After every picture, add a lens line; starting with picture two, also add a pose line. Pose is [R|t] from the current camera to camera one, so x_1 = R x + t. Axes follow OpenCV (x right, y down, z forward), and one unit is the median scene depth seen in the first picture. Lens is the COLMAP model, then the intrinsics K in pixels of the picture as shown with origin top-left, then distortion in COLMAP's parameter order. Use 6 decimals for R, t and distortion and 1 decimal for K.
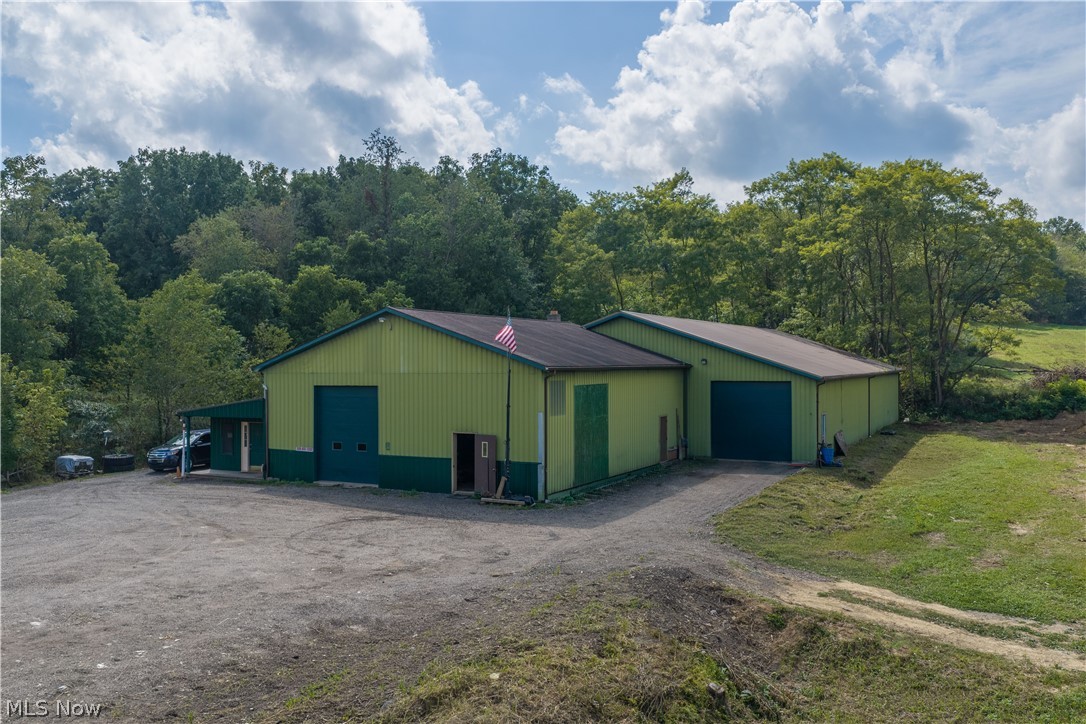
lens RADIAL K [[912.7, 0, 560.7], [0, 912.7, 371.5], [0, 0, 1]] dist [0.031270, -0.051301]
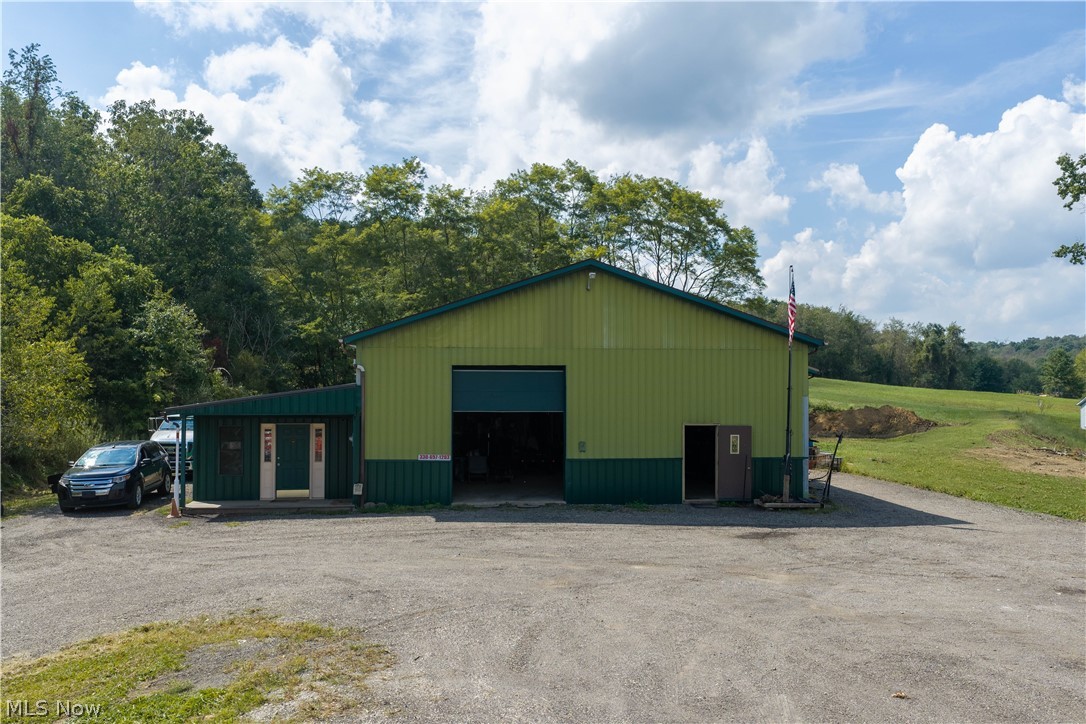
lens RADIAL K [[912.7, 0, 545.3], [0, 912.7, 389.9], [0, 0, 1]] dist [0.031270, -0.051301]
pose [[0.830607, 0.003149, 0.556850, -0.588799], [-0.000223, 0.999986, -0.005321, 0.037060], [-0.556859, 0.004296, 0.830596, 0.375215]]
